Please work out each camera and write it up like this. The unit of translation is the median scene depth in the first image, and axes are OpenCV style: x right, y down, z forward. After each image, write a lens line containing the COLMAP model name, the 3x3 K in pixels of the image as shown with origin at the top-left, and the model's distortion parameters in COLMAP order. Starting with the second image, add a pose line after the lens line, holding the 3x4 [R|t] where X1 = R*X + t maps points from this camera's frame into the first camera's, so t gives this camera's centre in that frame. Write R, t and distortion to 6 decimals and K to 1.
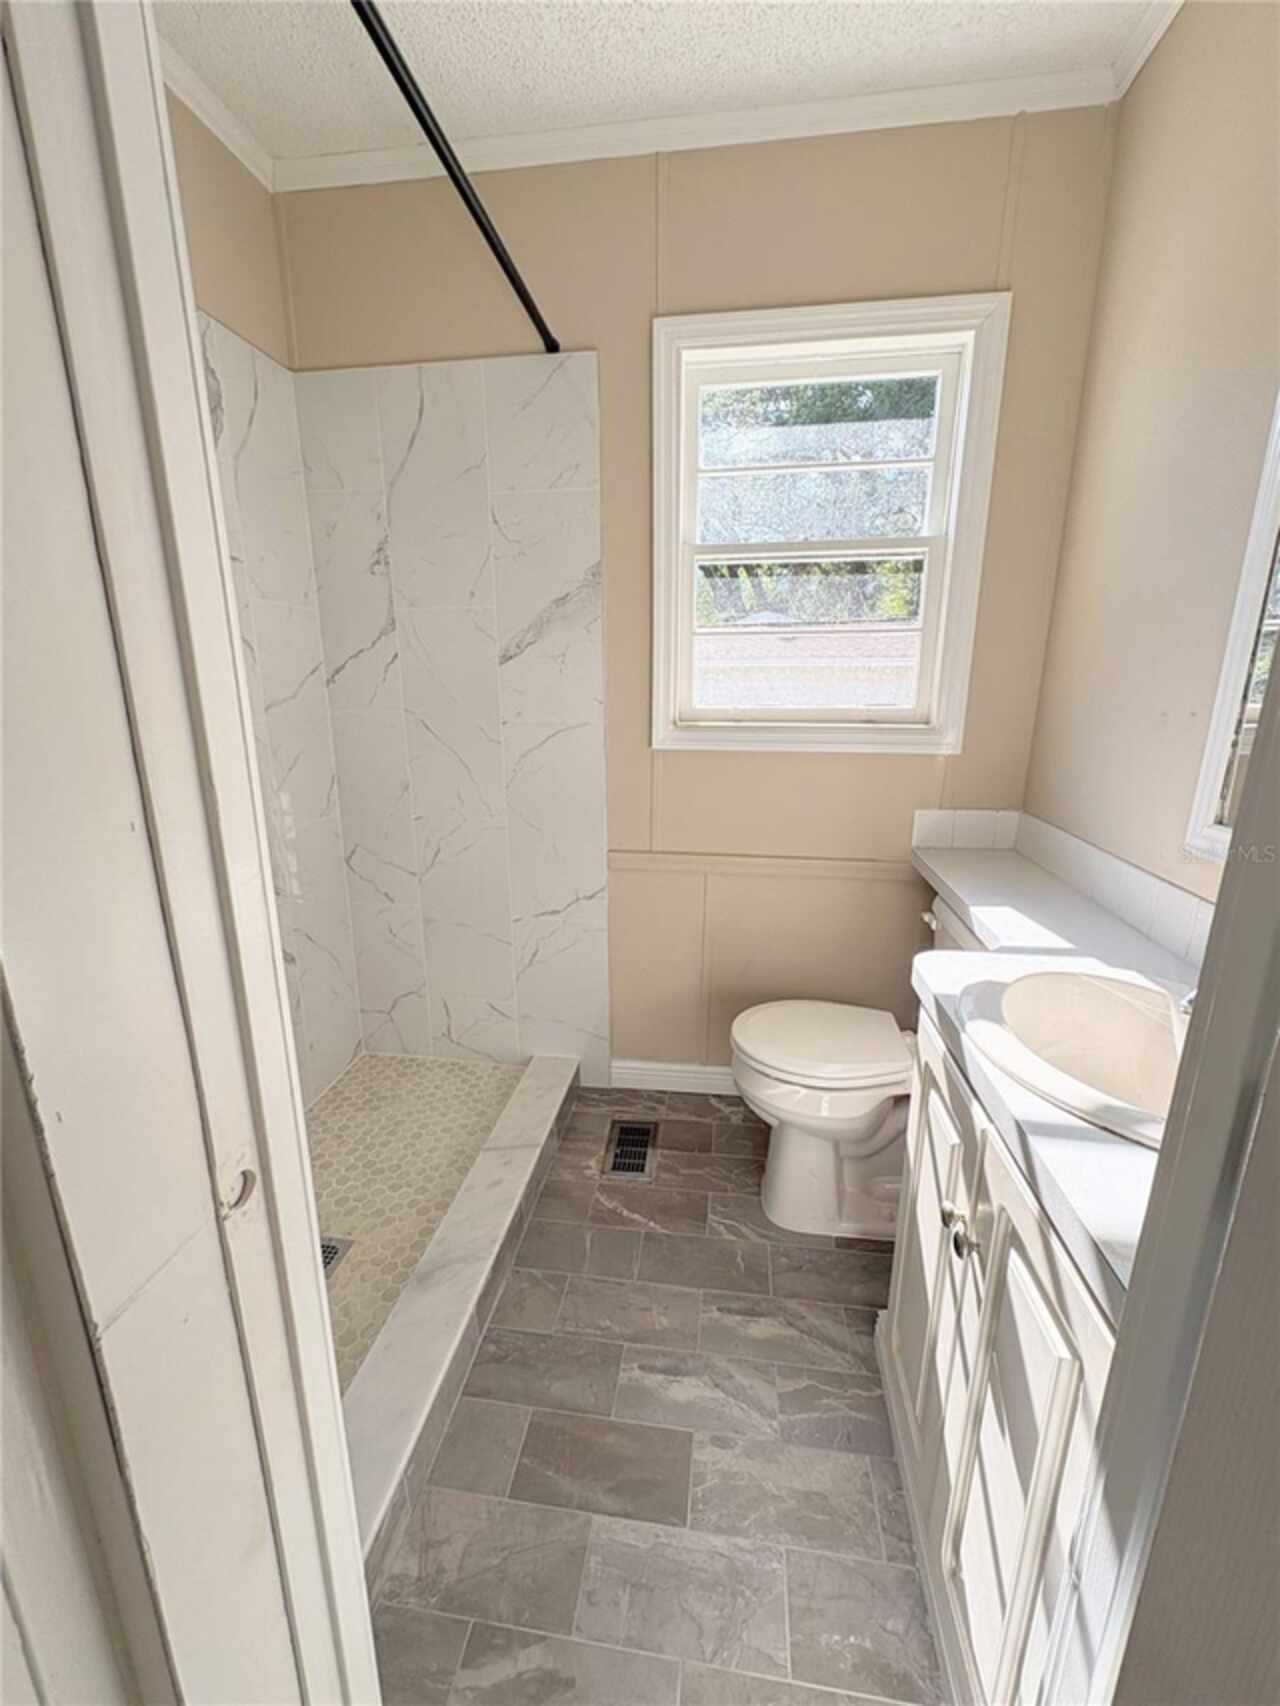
lens RADIAL K [[679.6, 0, 637.5], [0, 679.6, 857.0], [0, 0, 1]] dist [0.002707, 0.000053]
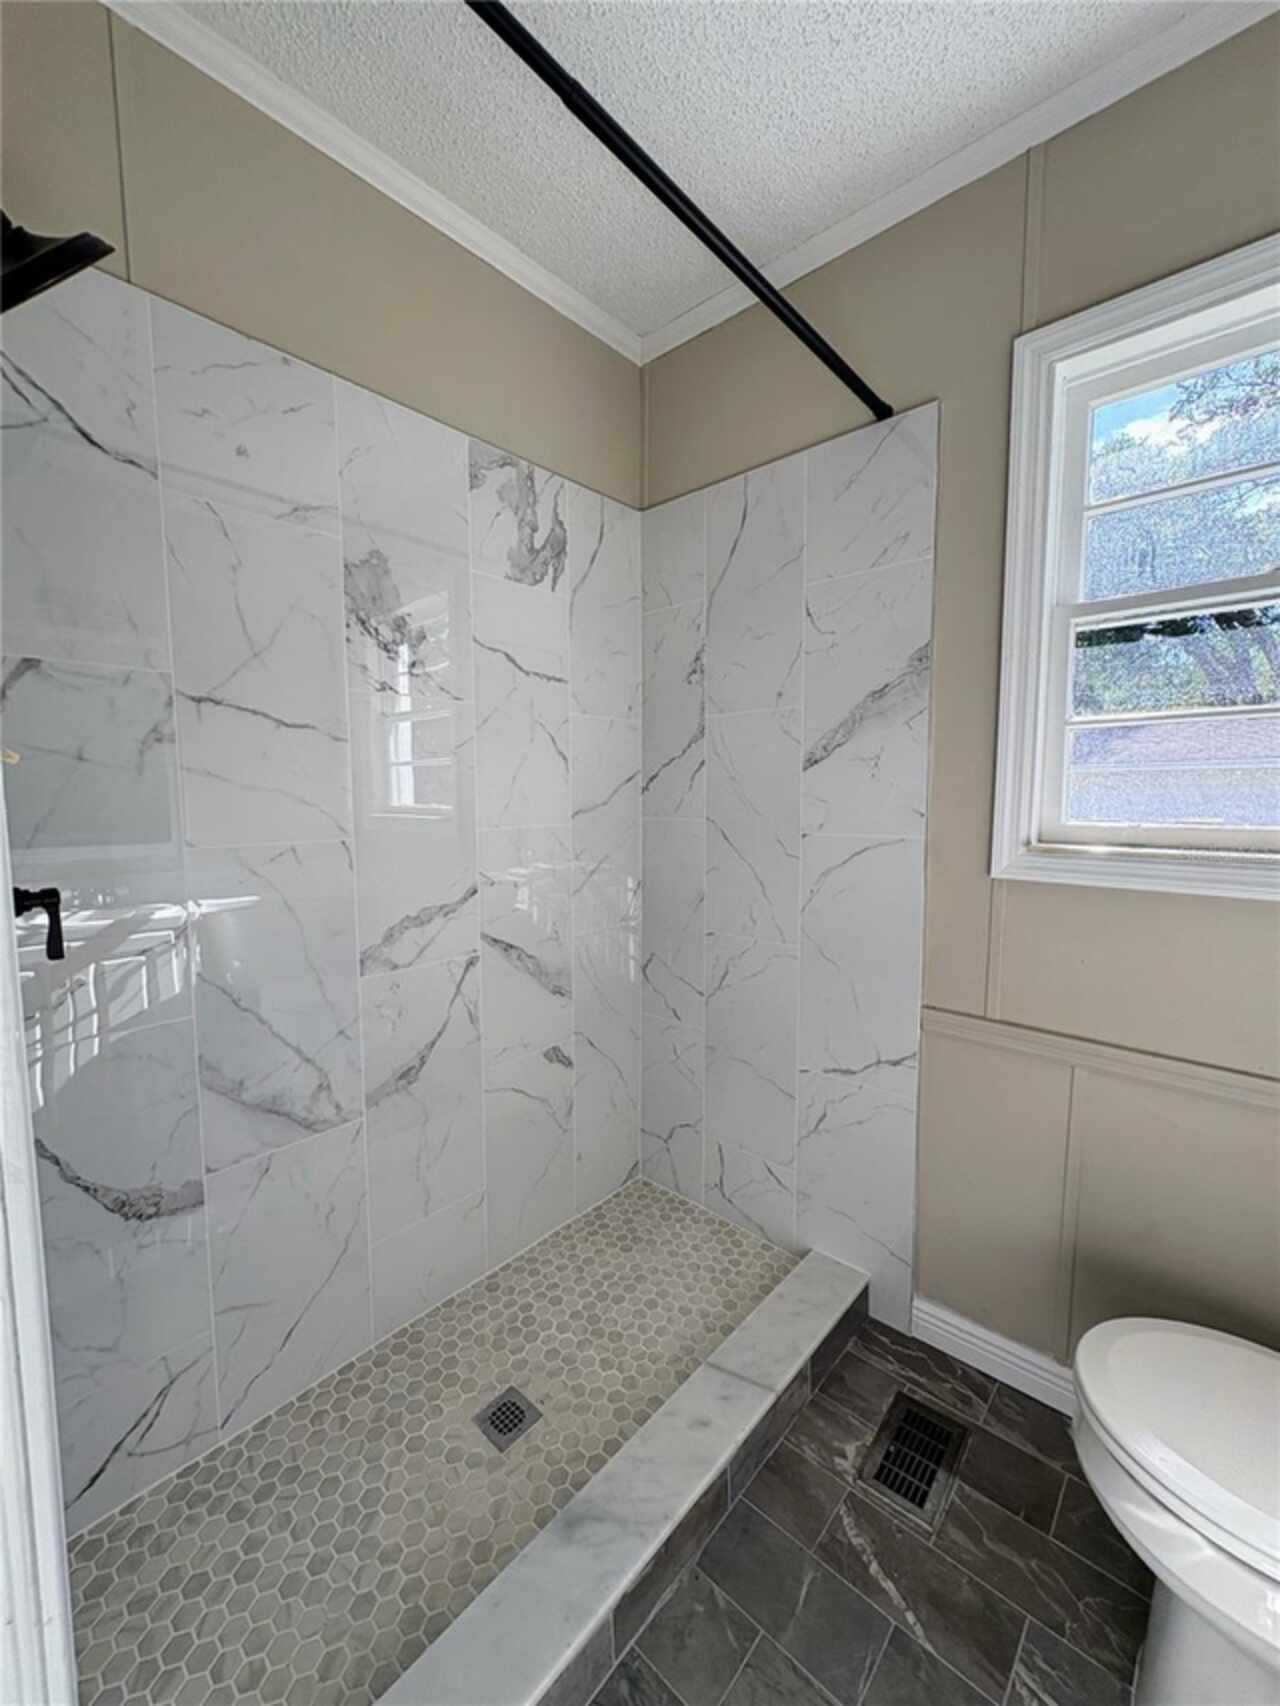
lens RADIAL K [[679.6, 0, 643.7], [0, 679.6, 854.2], [0, 0, 1]] dist [0.002707, 0.000053]
pose [[0.831780, 0.050231, -0.552829, 0.114130], [-0.134452, 0.984474, -0.112845, -0.051173], [0.538577, 0.168191, 0.825619, 0.190131]]
